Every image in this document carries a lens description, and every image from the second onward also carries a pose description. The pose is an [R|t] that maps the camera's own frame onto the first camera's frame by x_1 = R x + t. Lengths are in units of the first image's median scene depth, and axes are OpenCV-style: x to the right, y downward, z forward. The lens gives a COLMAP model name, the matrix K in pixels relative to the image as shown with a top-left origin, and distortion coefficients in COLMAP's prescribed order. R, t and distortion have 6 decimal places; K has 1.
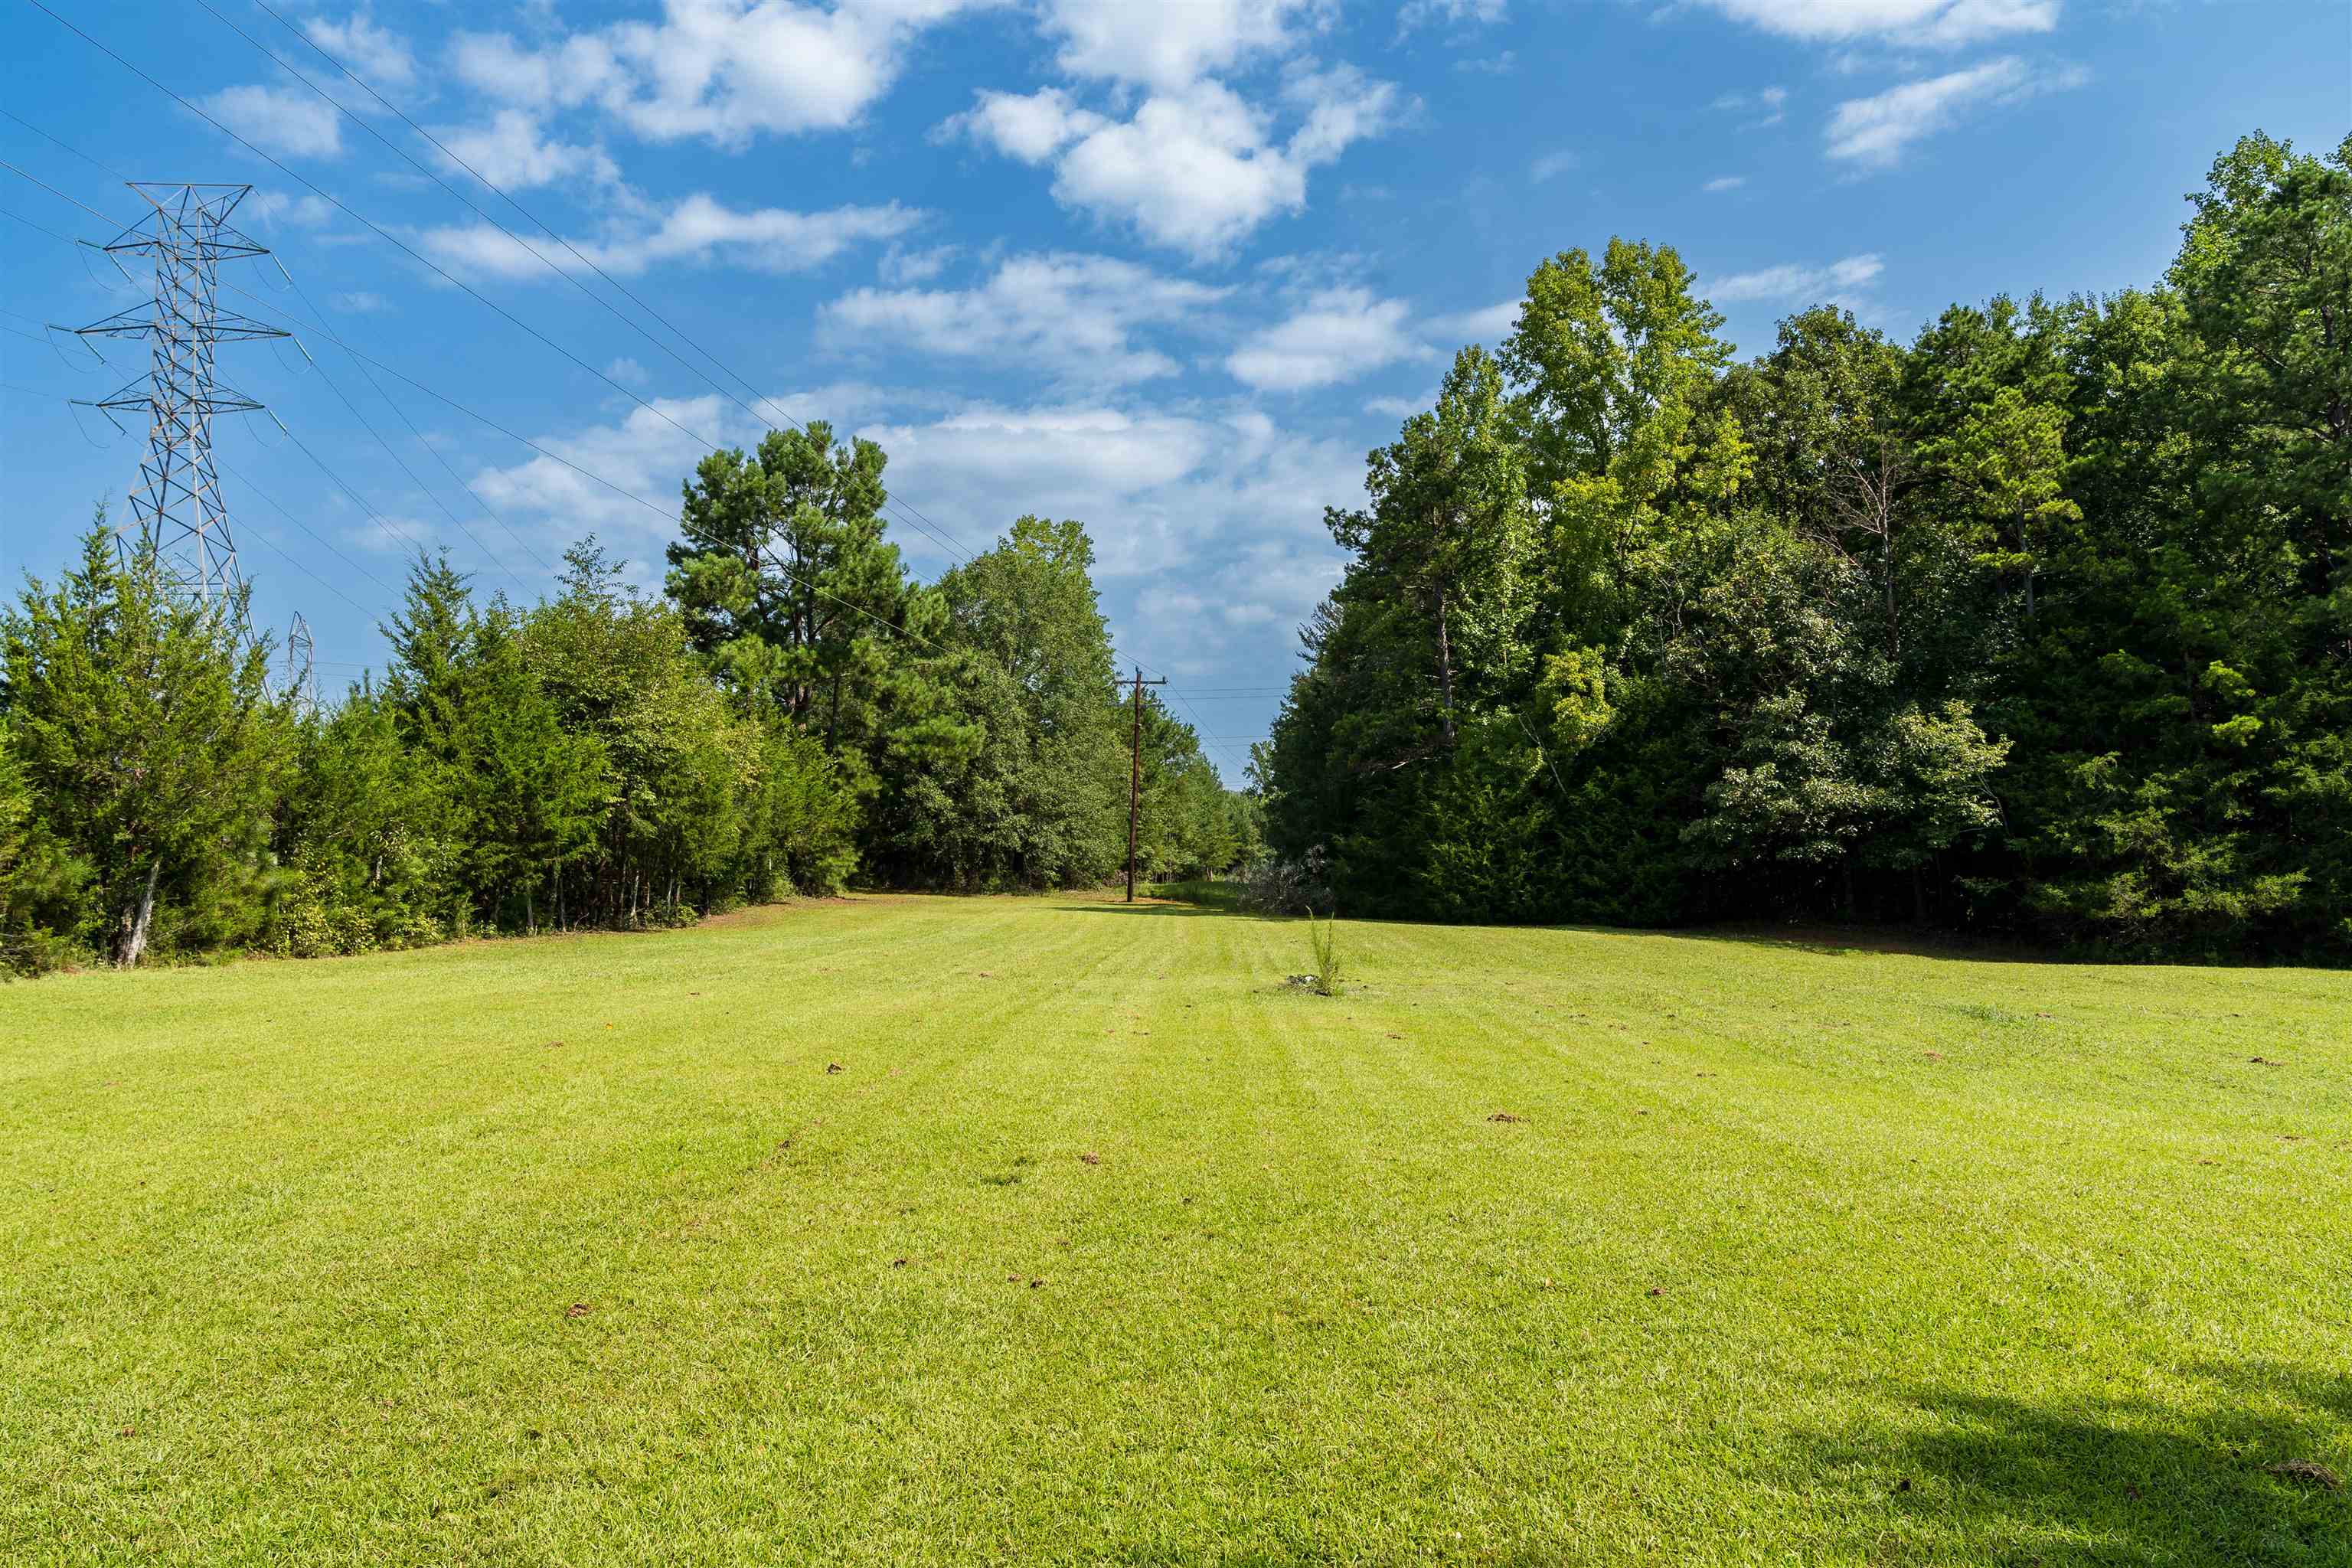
lens RADIAL K [[1611.1, 0, 1190.8], [0, 1611.1, 783.9], [0, 0, 1]] dist [-0.028652, 0.009930]
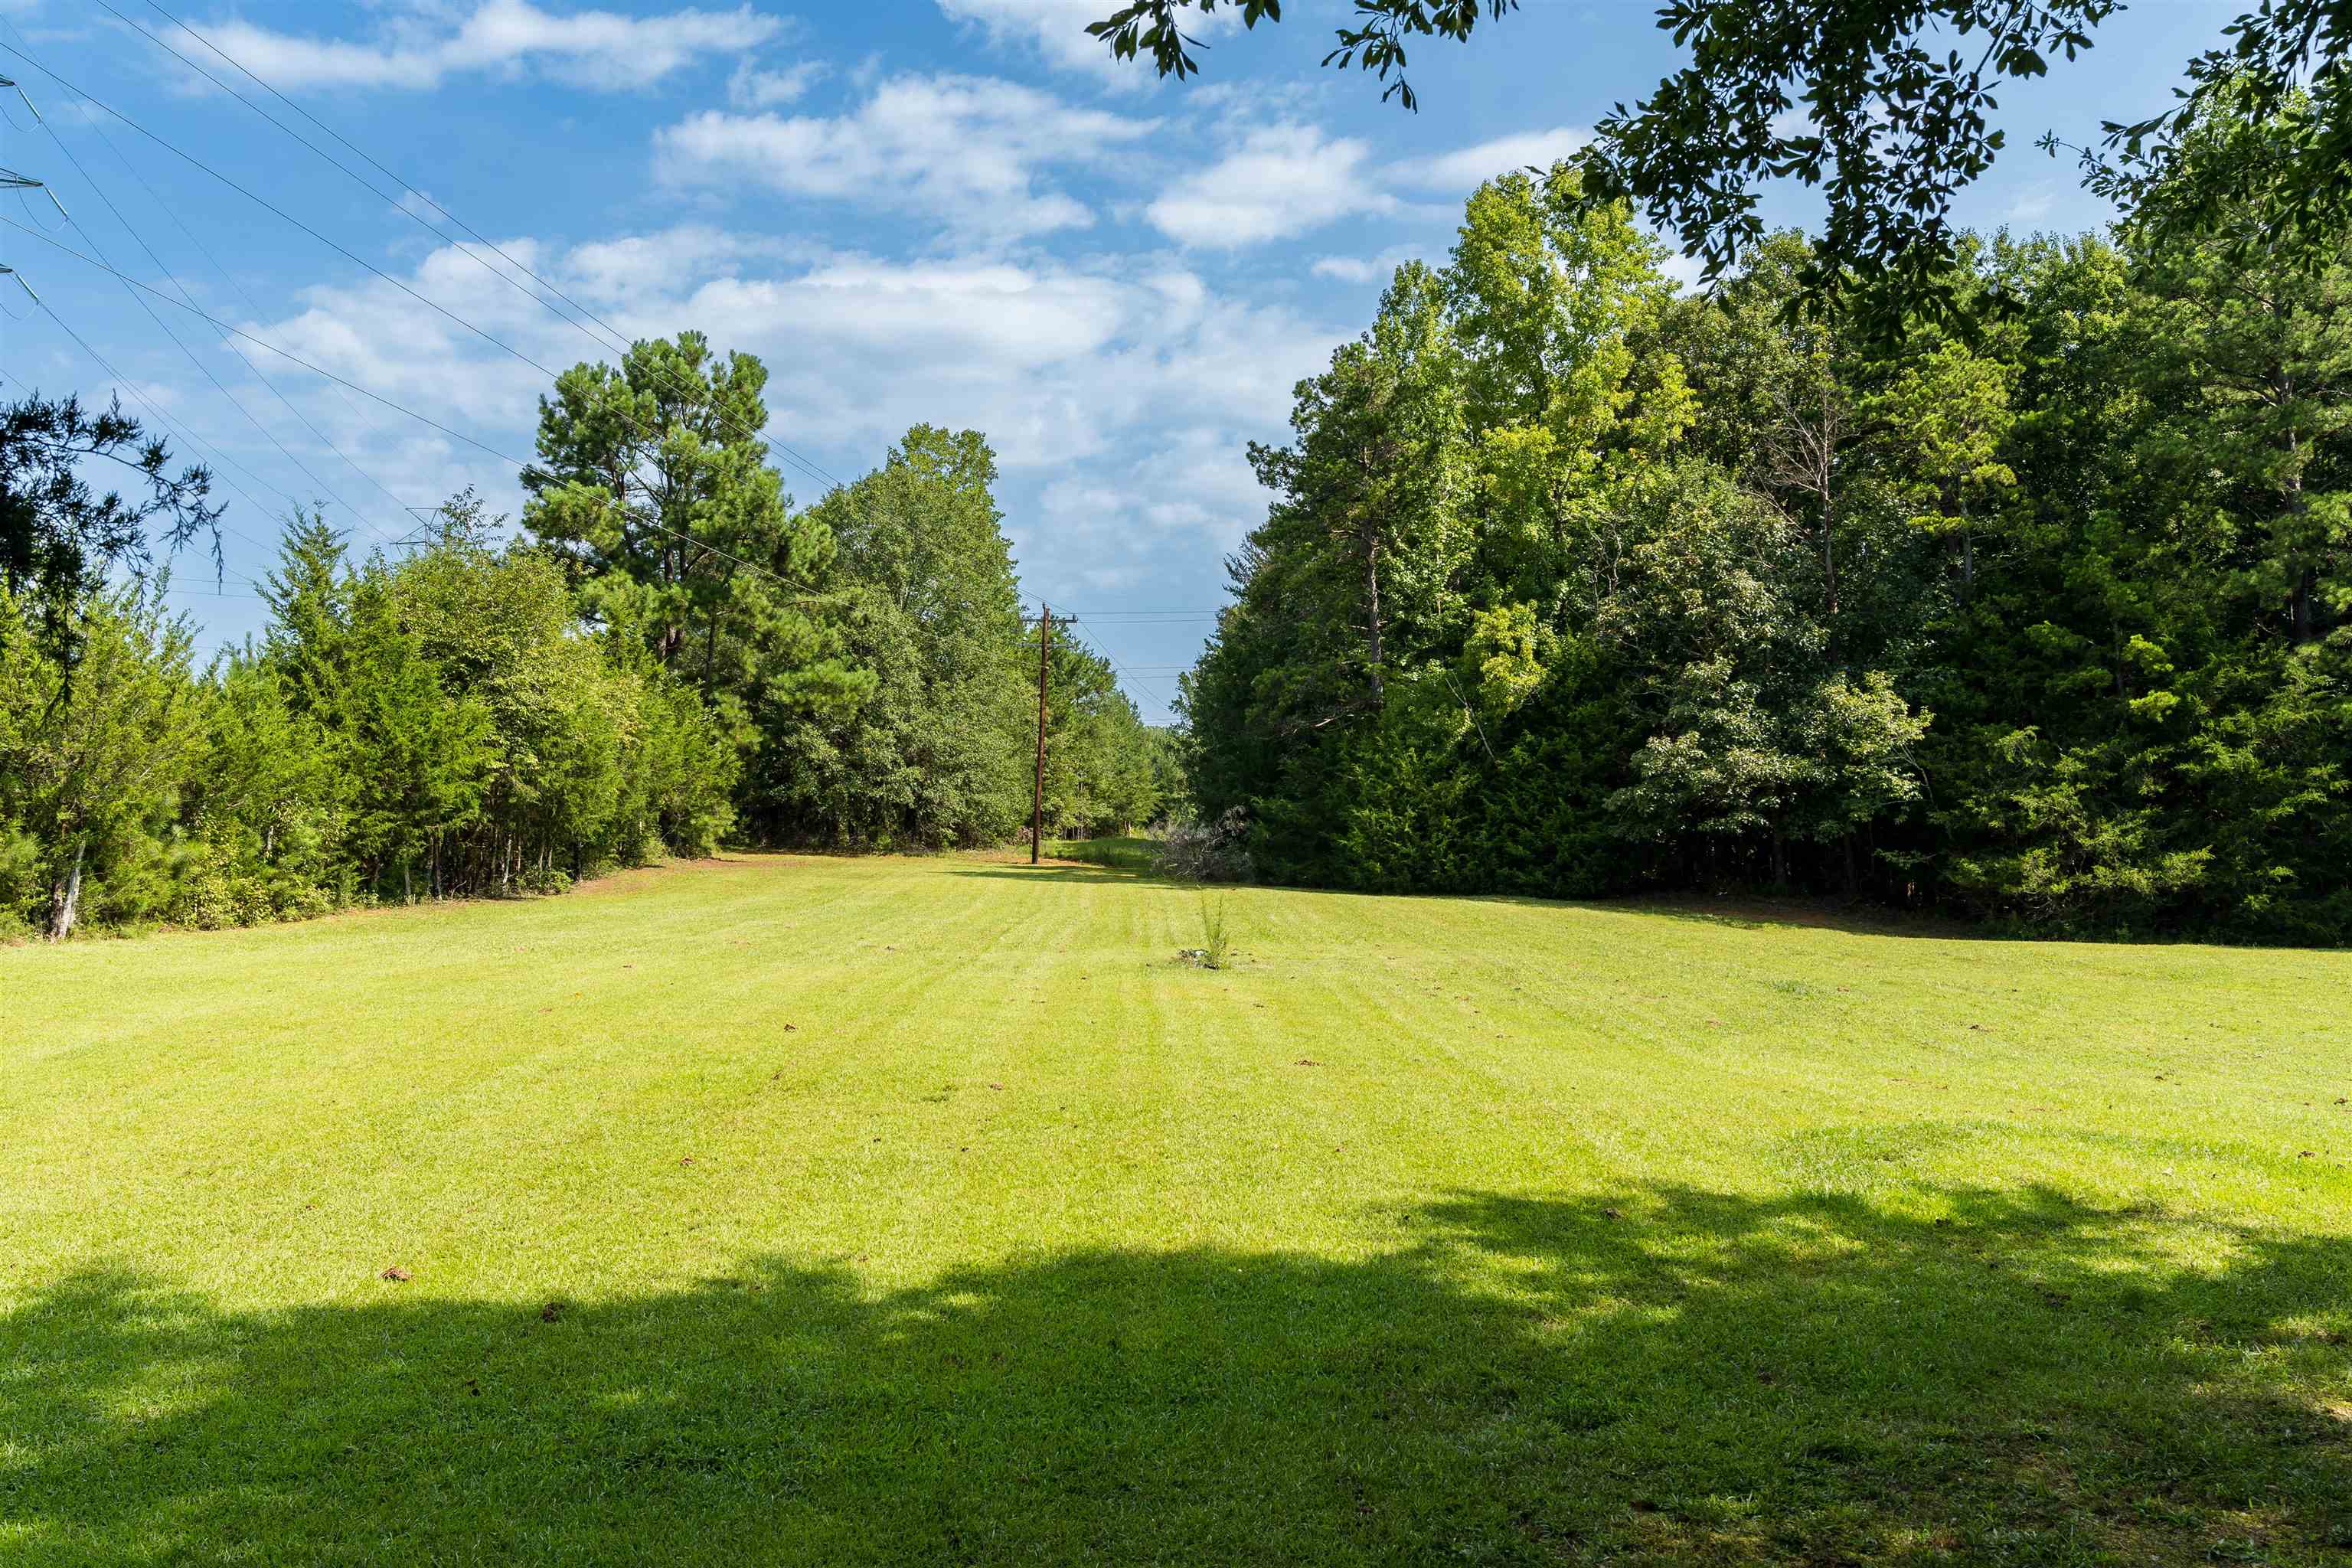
lens RADIAL K [[1921.1, 0, 1183.9], [0, 1921.1, 800.8], [0, 0, 1]] dist [0.012909, -0.032169]
pose [[0.999141, 0.005100, 0.041136, 0.002391], [-0.006970, 0.998943, 0.045436, -0.018323], [-0.040861, -0.045684, 0.998120, -0.129653]]
